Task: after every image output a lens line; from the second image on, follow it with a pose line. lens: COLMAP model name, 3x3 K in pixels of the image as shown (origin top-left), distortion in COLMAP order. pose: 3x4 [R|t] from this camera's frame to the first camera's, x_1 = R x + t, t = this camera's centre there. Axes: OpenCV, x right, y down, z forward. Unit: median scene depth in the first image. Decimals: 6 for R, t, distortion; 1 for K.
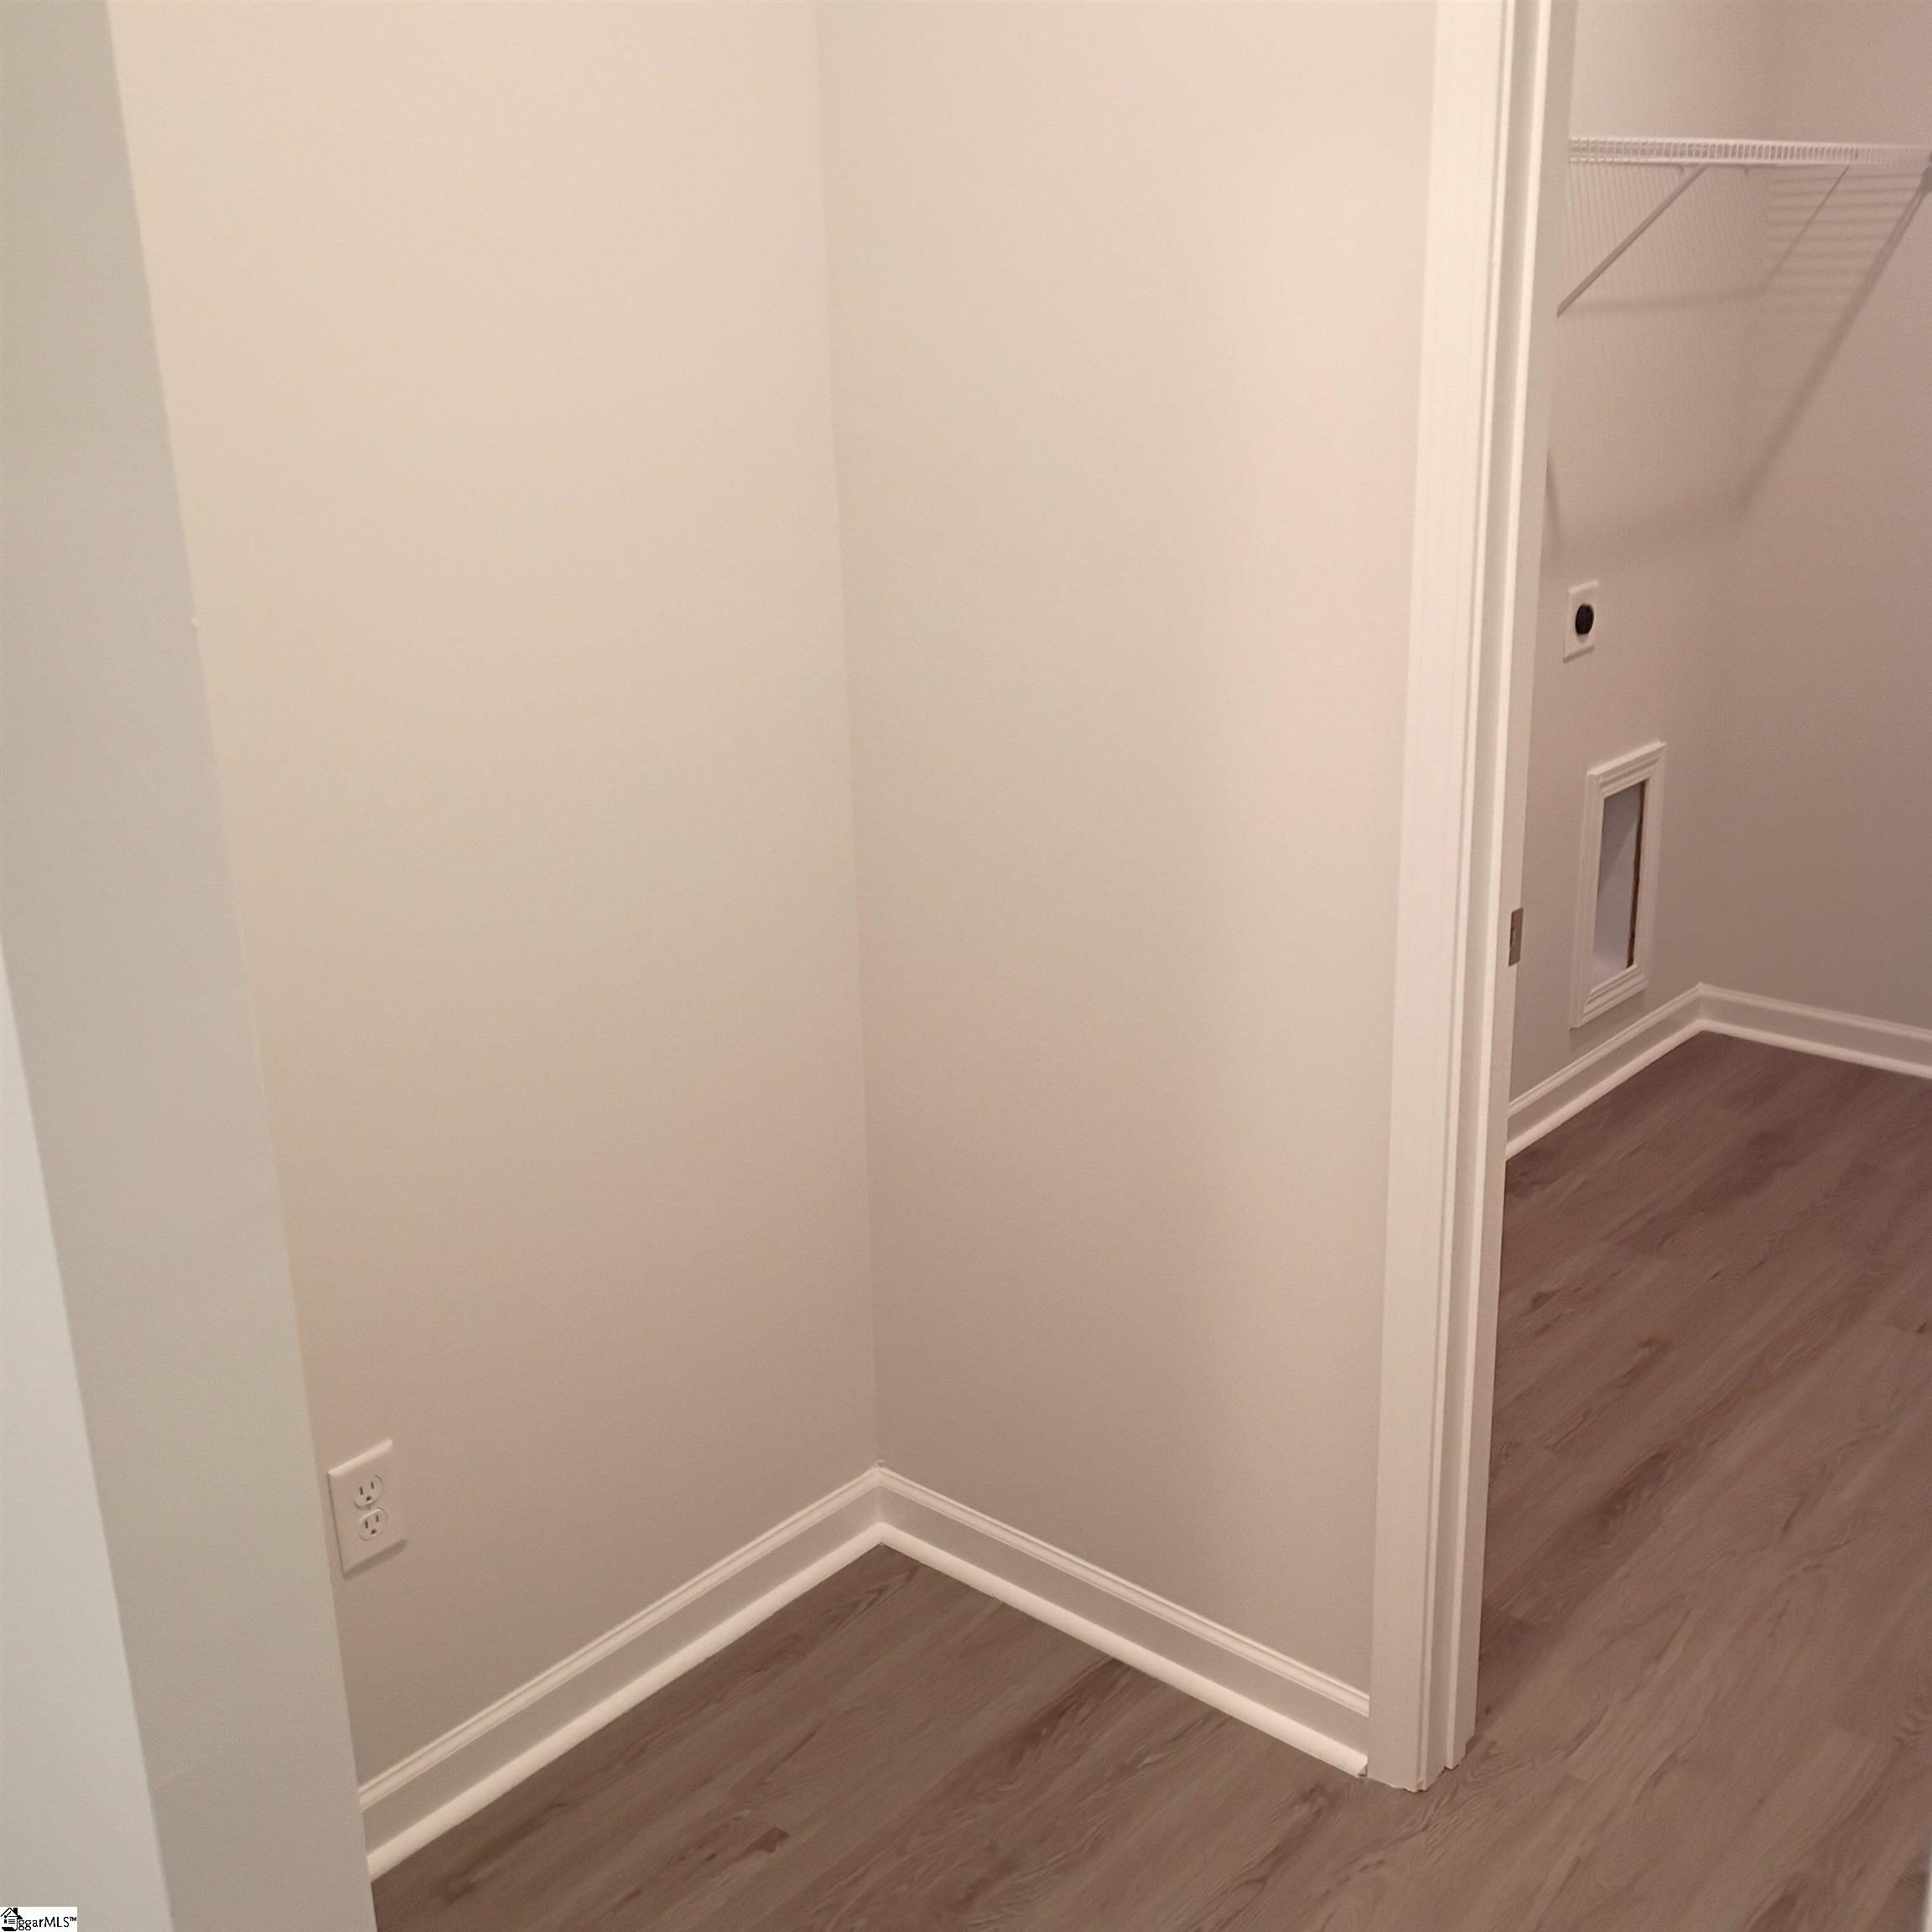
lens RADIAL K [[2130.8, 0, 966.0], [0, 2130.8, 933.1], [0, 0, 1]] dist [0.030578, -0.017436]
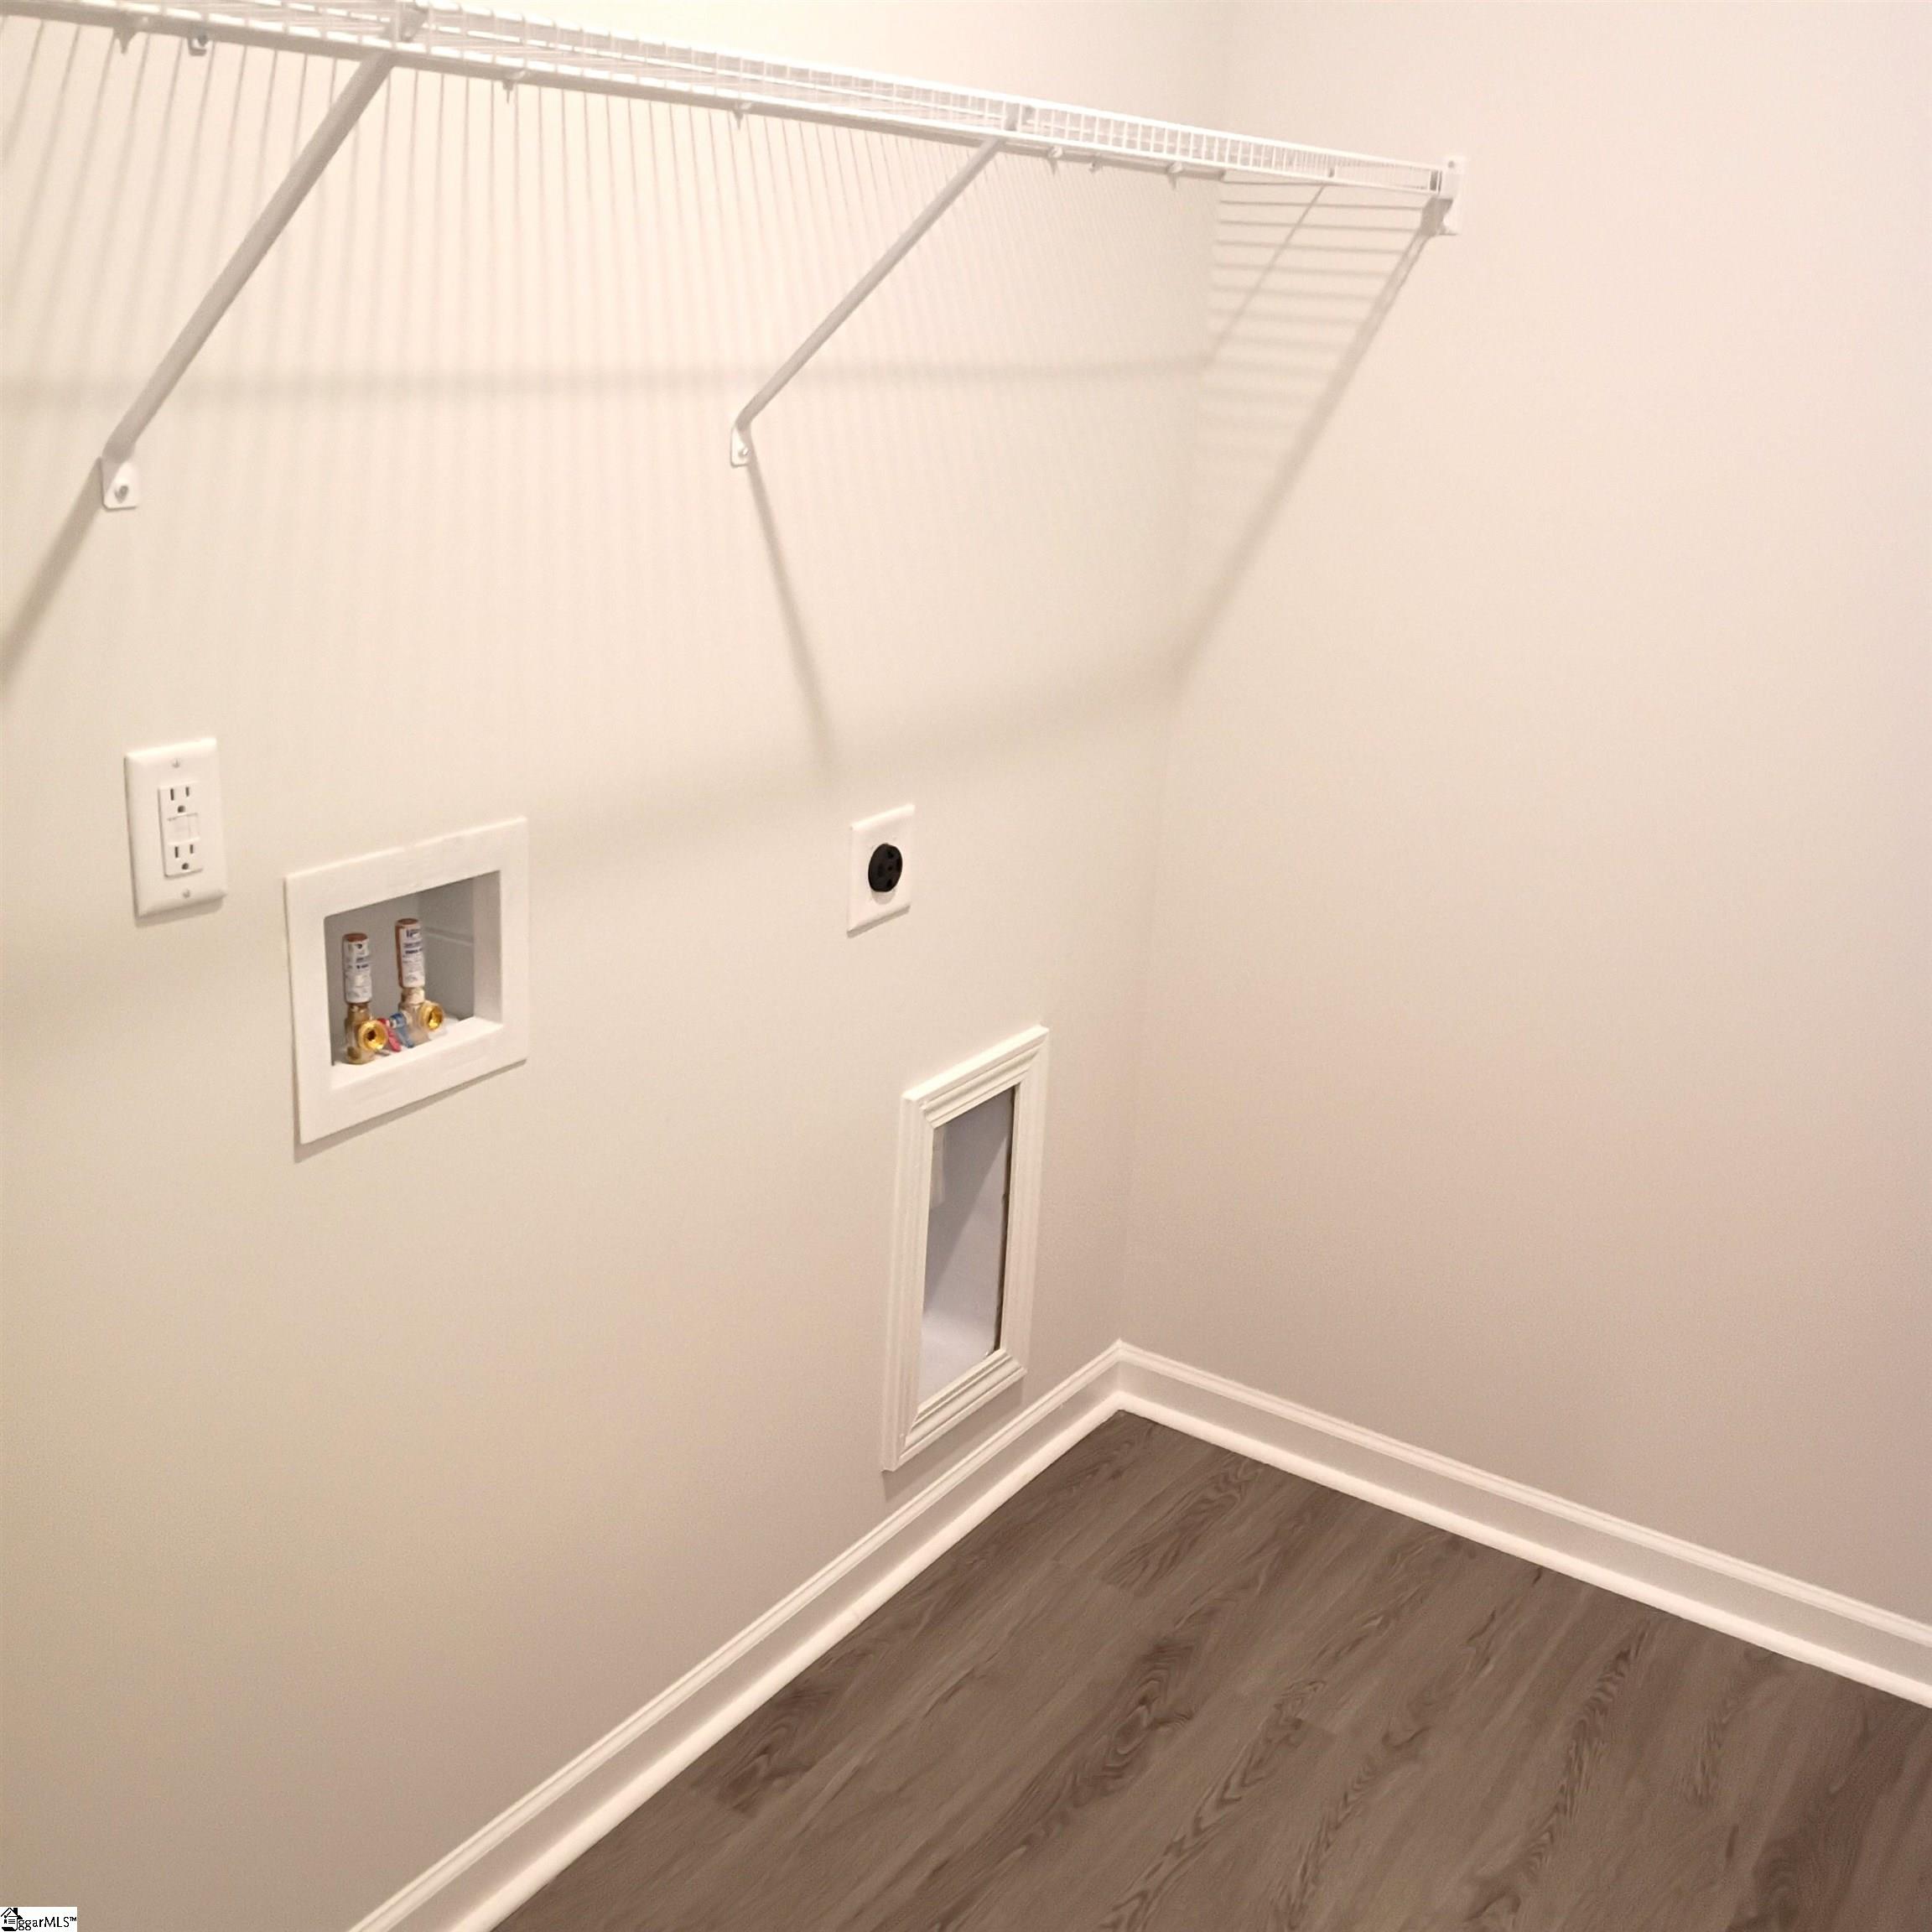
lens RADIAL K [[2274.7, 0, 966.0], [0, 2274.7, 966.0], [0, 0, 1]] dist [0.077163, -0.021075]
pose [[0.983364, 0.038154, 0.177596, 0.180647], [-0.037107, 0.999269, -0.009216, -0.104283], [-0.177818, 0.002473, 0.984060, 0.315716]]
